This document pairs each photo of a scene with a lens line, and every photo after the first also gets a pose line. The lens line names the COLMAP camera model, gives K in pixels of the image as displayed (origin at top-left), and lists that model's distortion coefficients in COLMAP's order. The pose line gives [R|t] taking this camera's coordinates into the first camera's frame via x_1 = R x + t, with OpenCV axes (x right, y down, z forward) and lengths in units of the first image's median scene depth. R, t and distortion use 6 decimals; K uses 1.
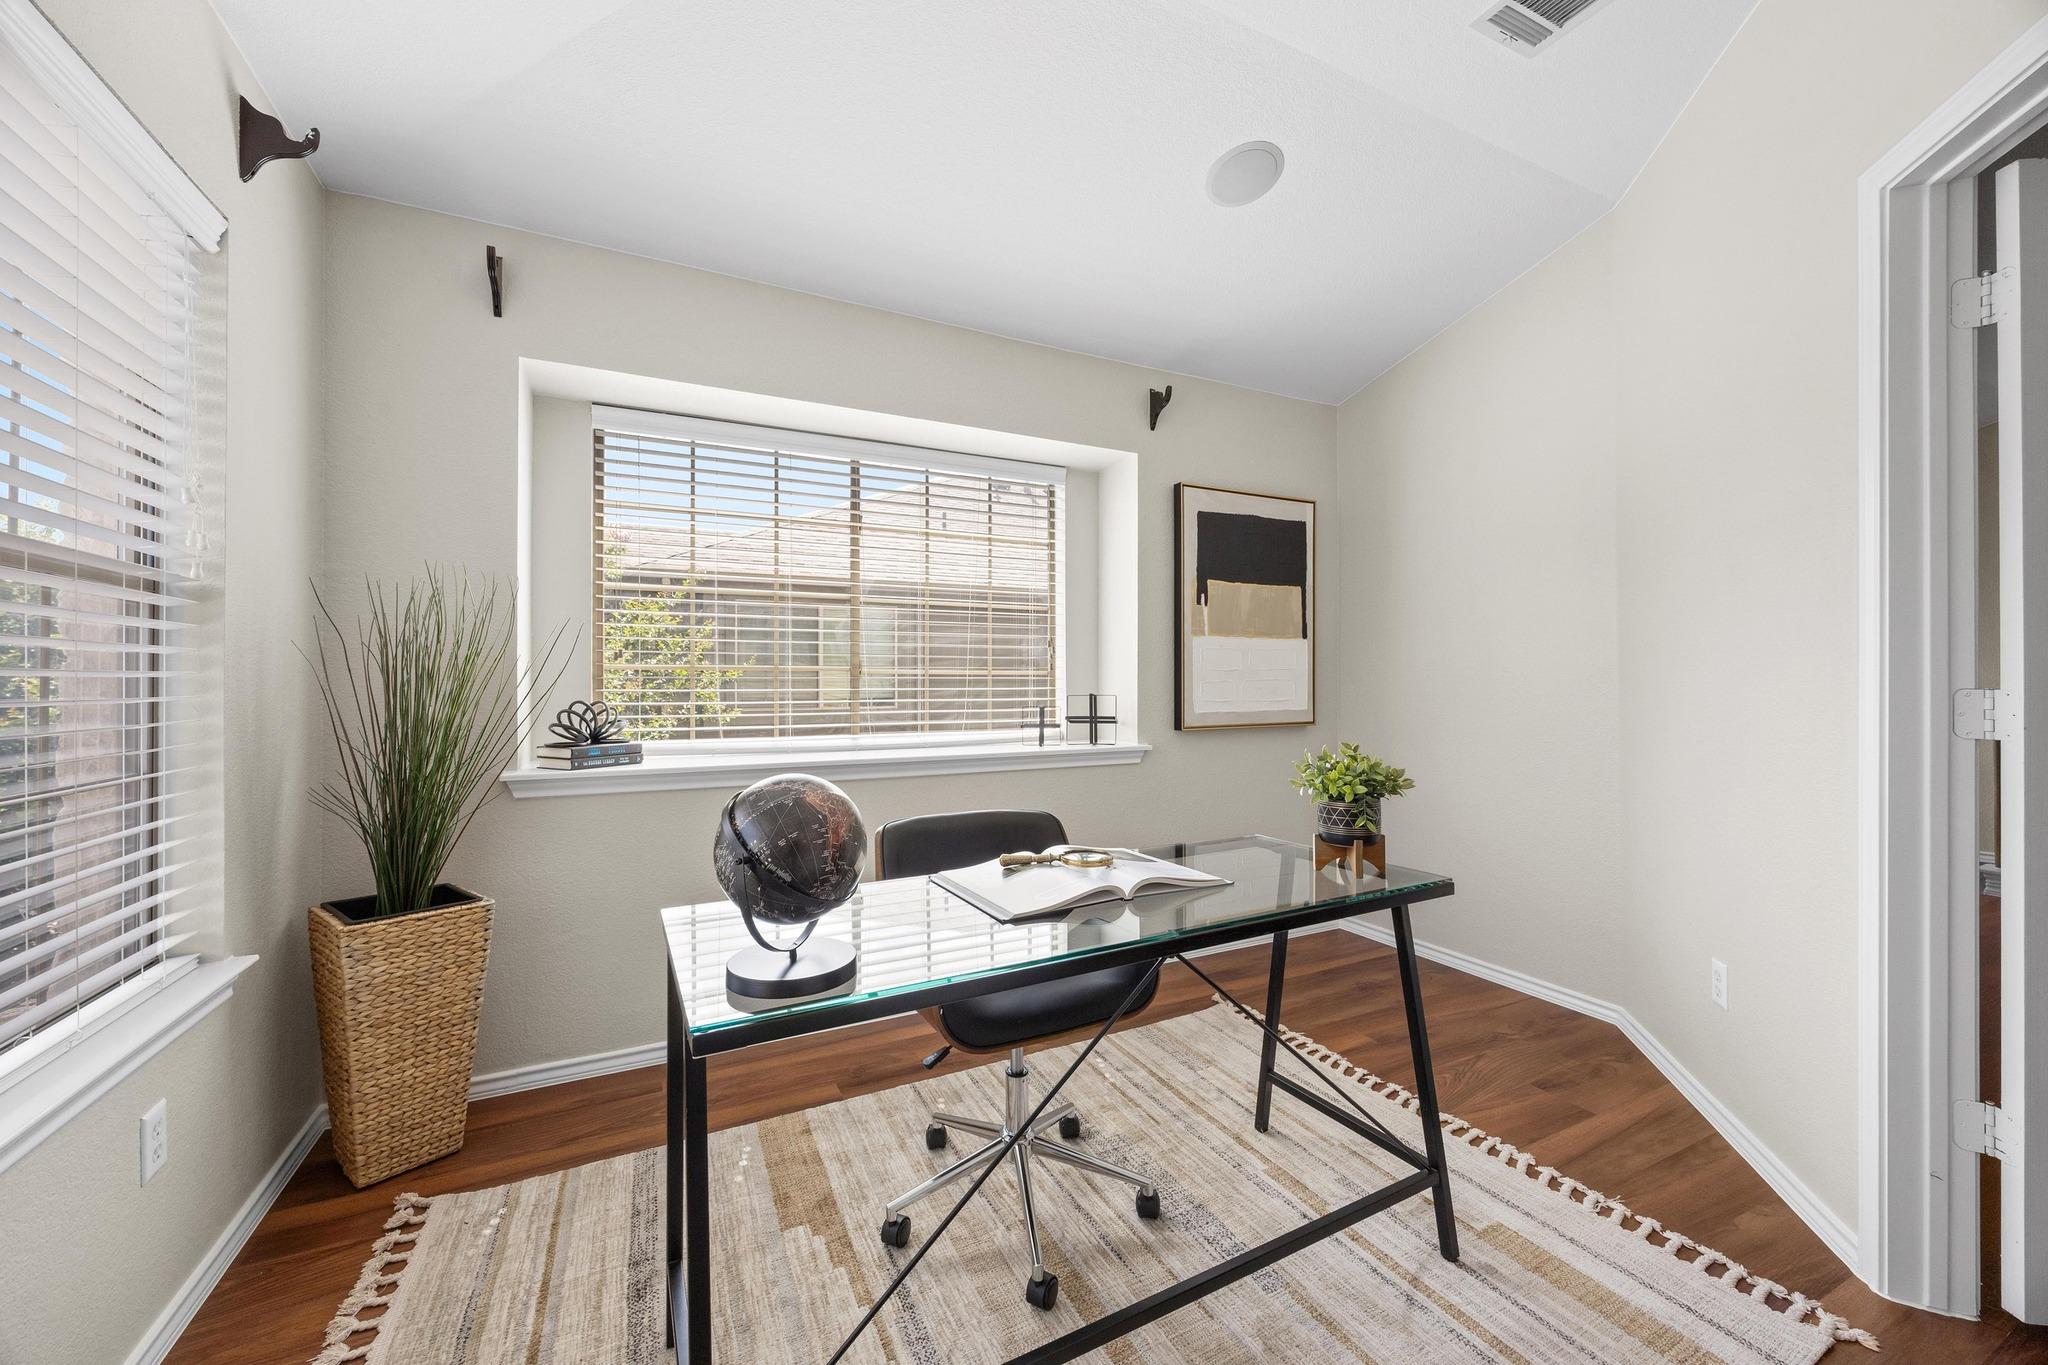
lens RADIAL K [[779.3, 0, 1016.1], [0, 779.3, 679.4], [0, 0, 1]] dist [-0.002745, -0.000245]
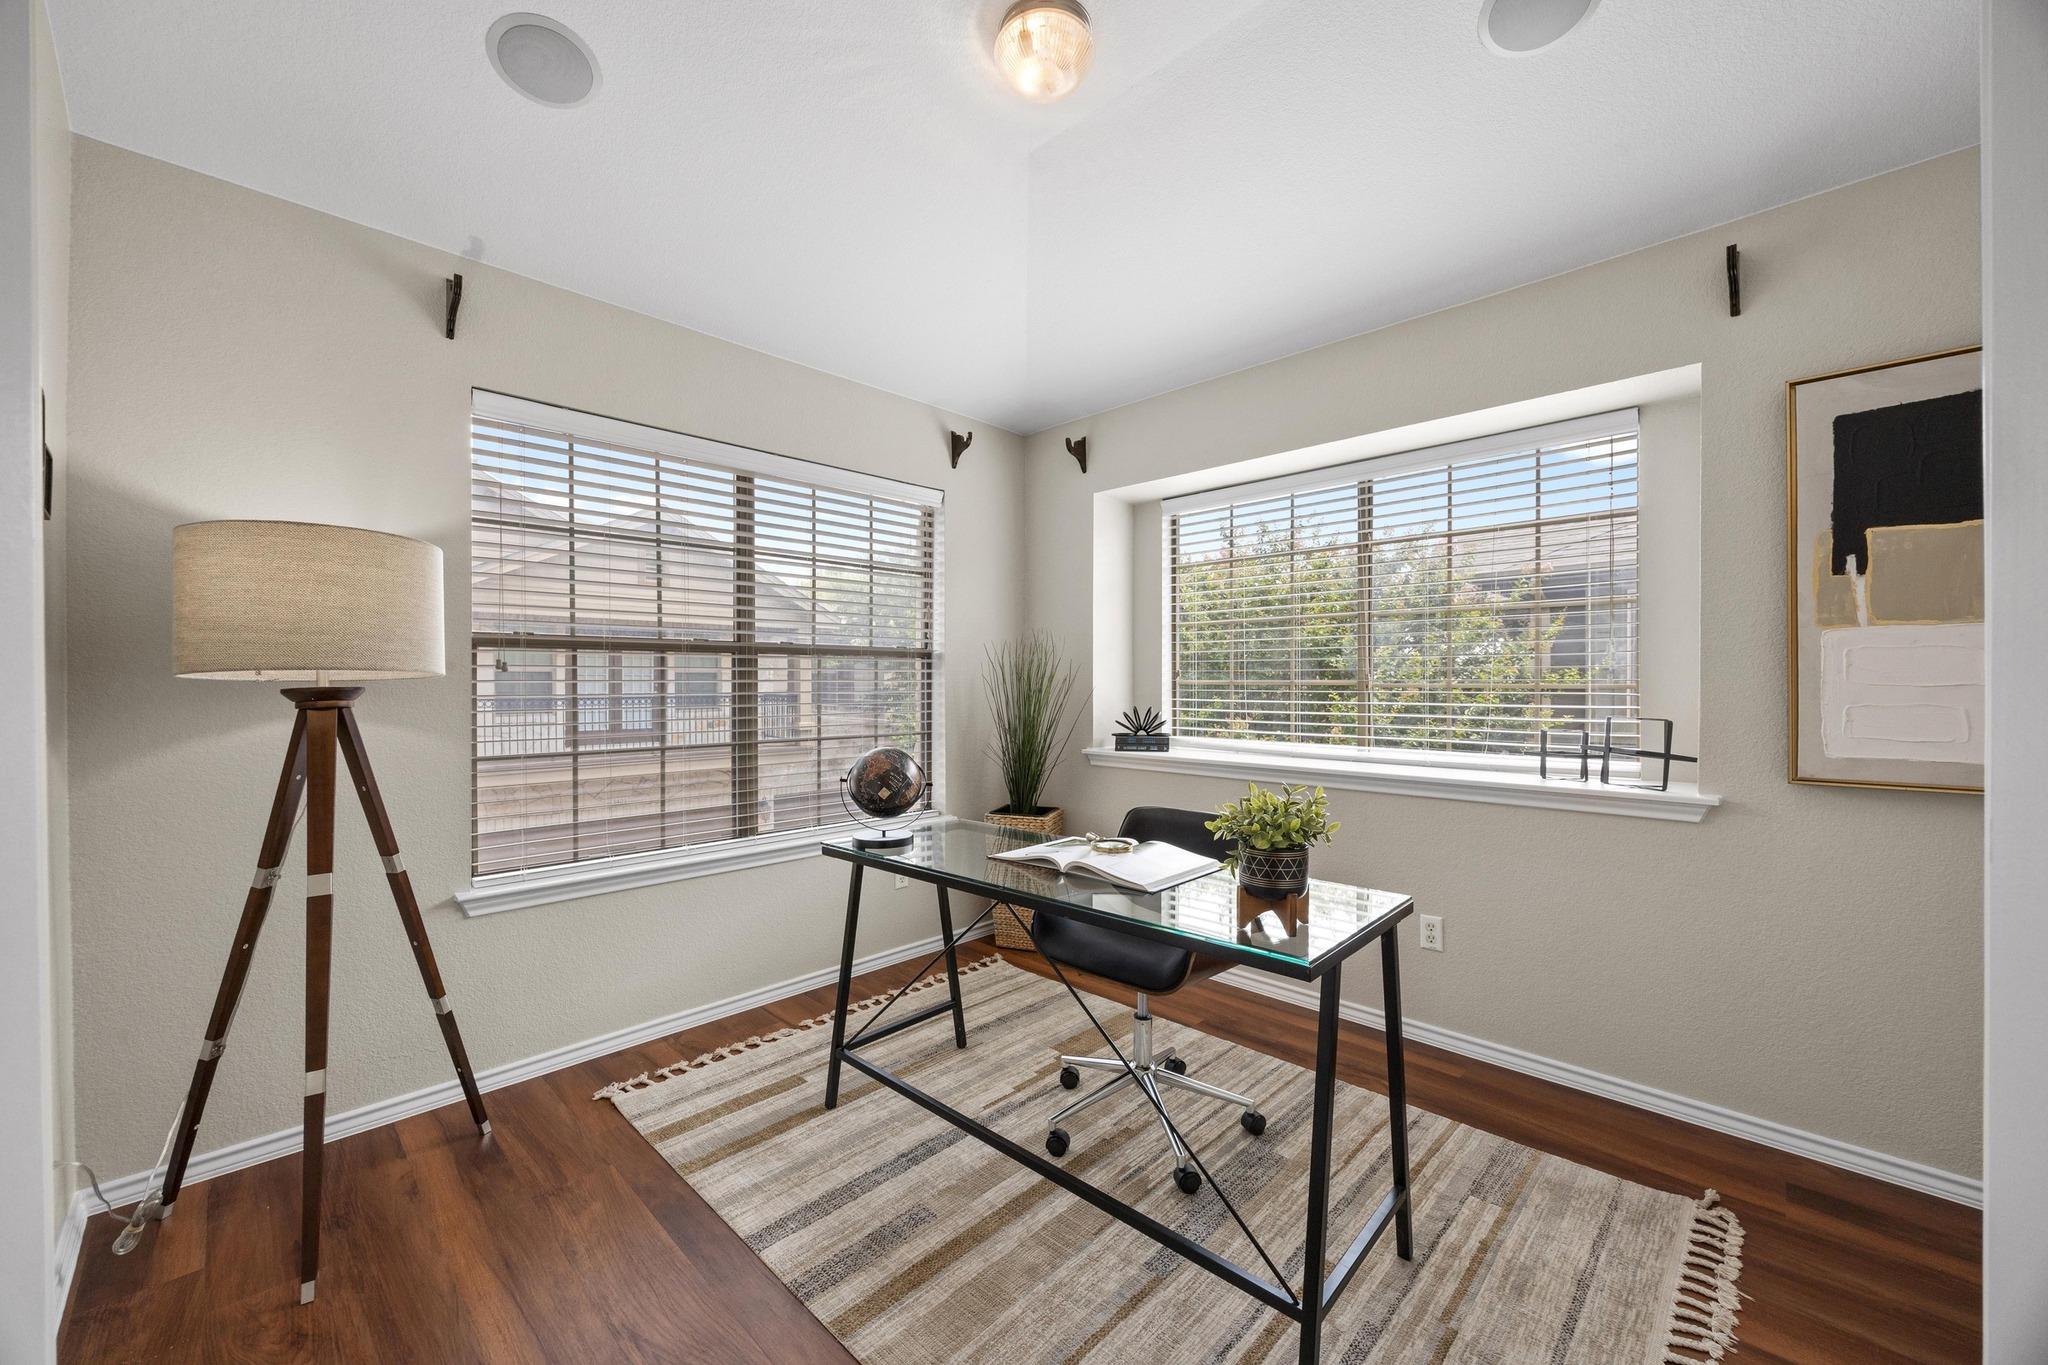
lens RADIAL K [[785.7, 0, 1013.8], [0, 785.7, 680.7], [0, 0, 1]] dist [-0.002980, -0.000204]
pose [[0.320644, -0.000516, -0.947200, 0.622618], [-0.001936, 0.999997, -0.001200, -0.013877], [0.947198, 0.002219, 0.320642, 0.224773]]
